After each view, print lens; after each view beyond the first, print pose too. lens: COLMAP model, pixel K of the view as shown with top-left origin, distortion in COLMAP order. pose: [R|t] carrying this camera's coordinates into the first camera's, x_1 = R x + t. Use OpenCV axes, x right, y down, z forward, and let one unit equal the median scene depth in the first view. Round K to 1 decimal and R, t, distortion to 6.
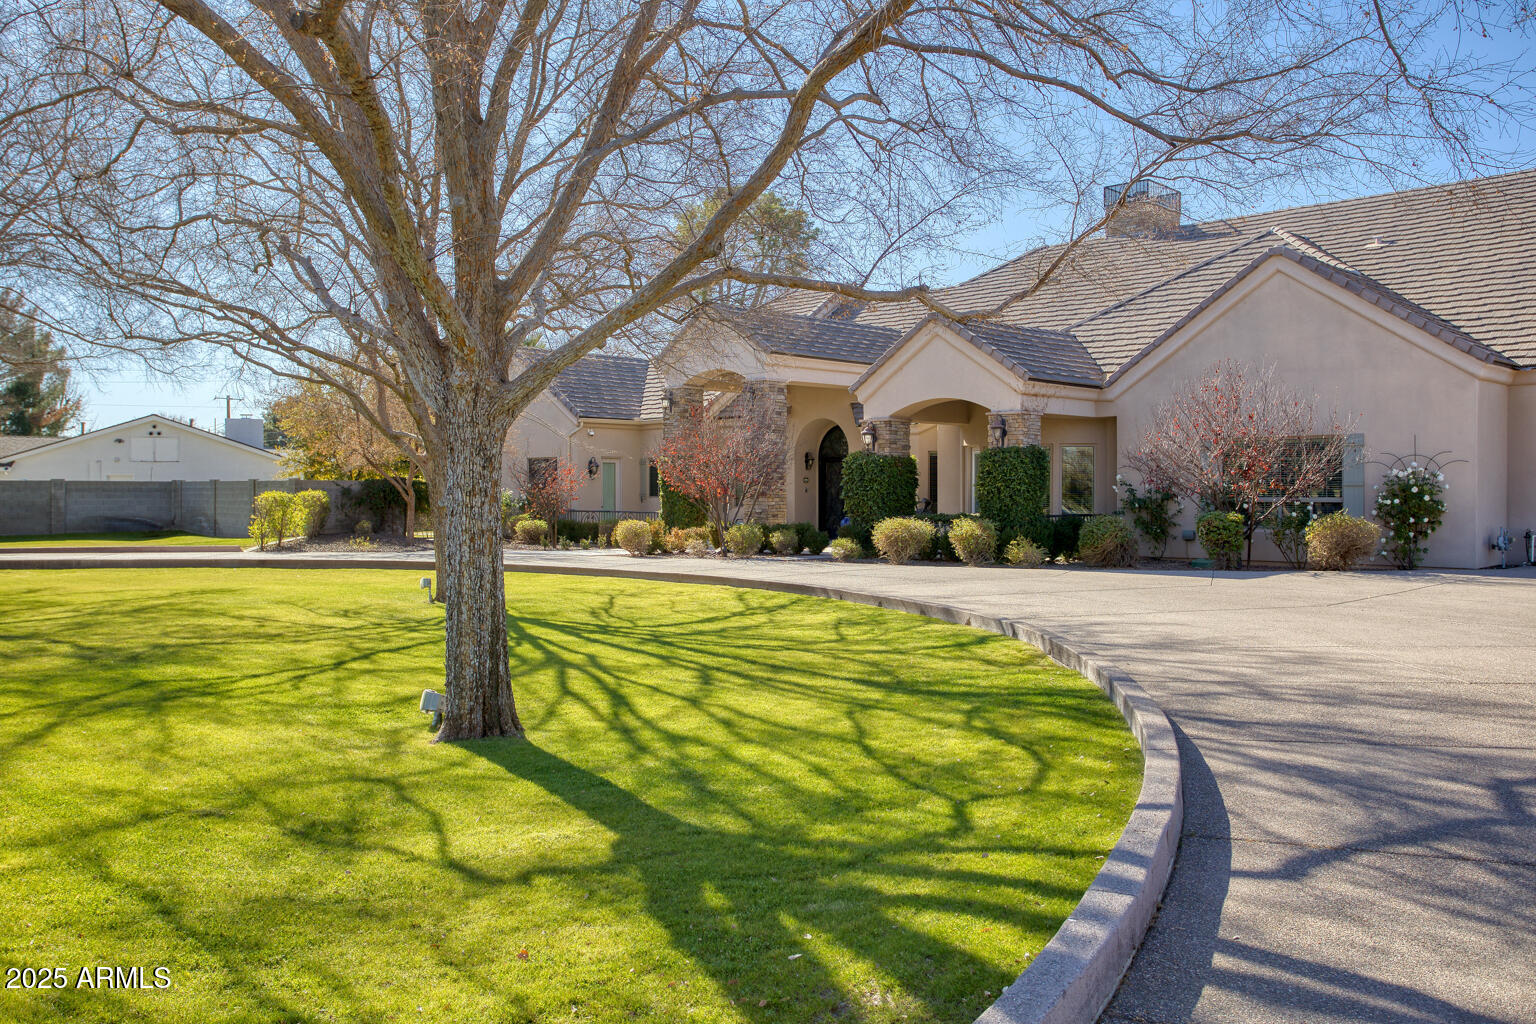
lens RADIAL K [[1343.0, 0, 767.7], [0, 1343.0, 513.2], [0, 0, 1]] dist [0.036745, 0.015870]
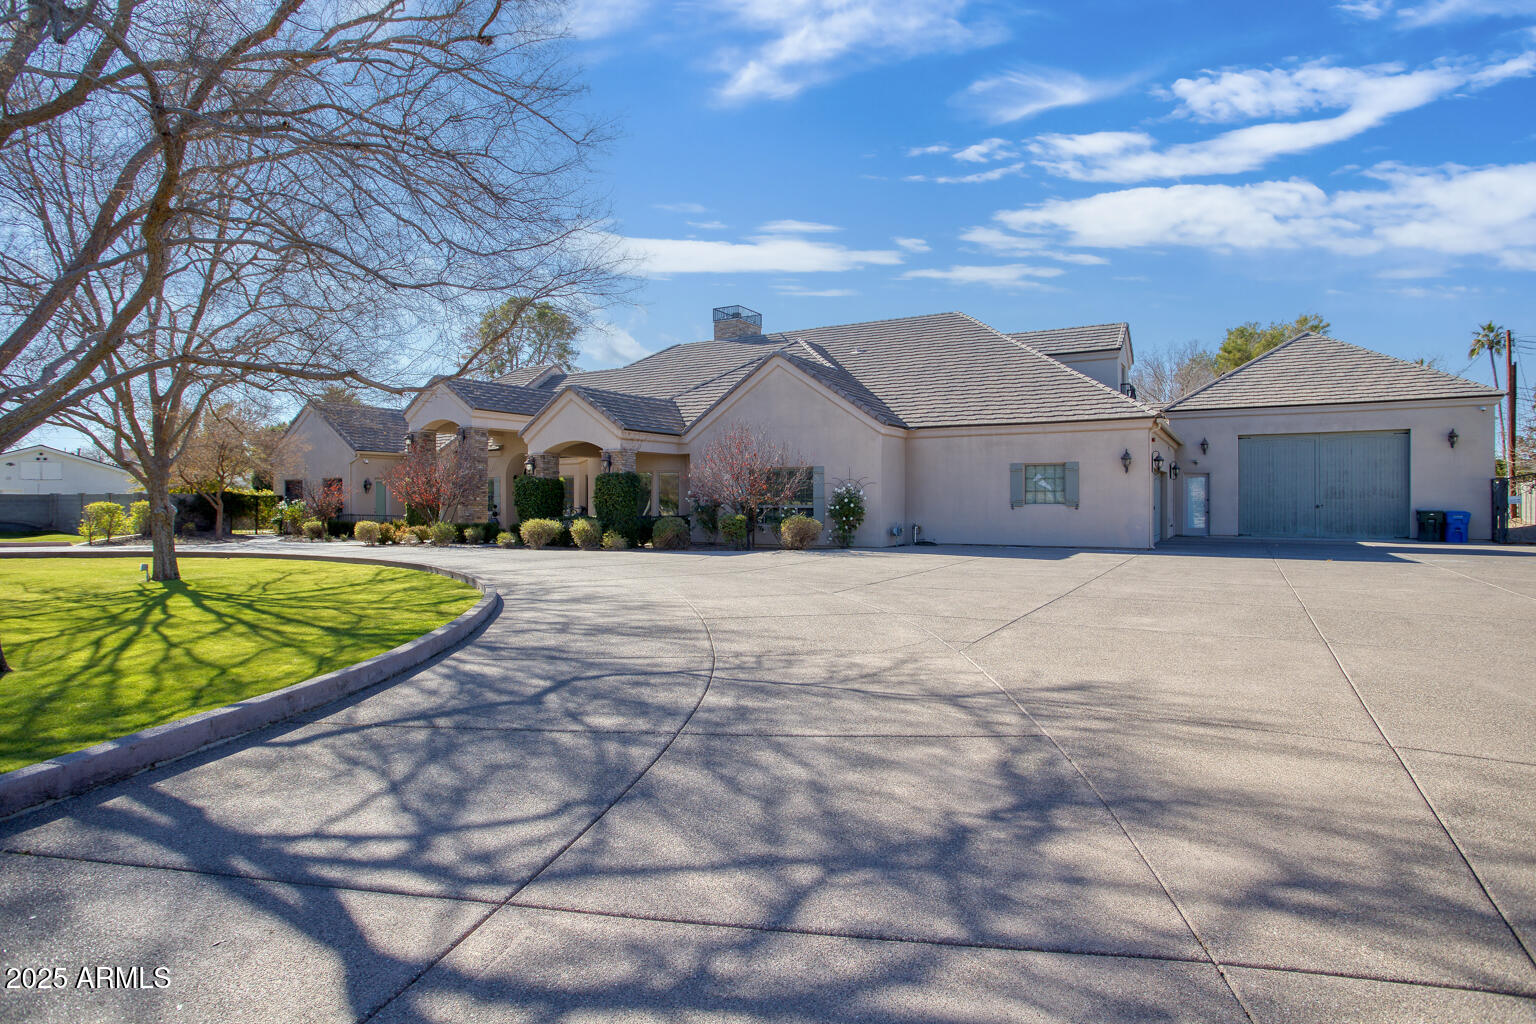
lens RADIAL K [[876.8, 0, 768.1], [0, 876.8, 515.0], [0, 0, 1]] dist [0.005947, 0.001886]
pose [[0.977647, -0.004529, 0.210203, 0.137492], [0.004549, 0.999990, 0.000387, -0.000018], [-0.210203, 0.000578, 0.977658, -0.025943]]
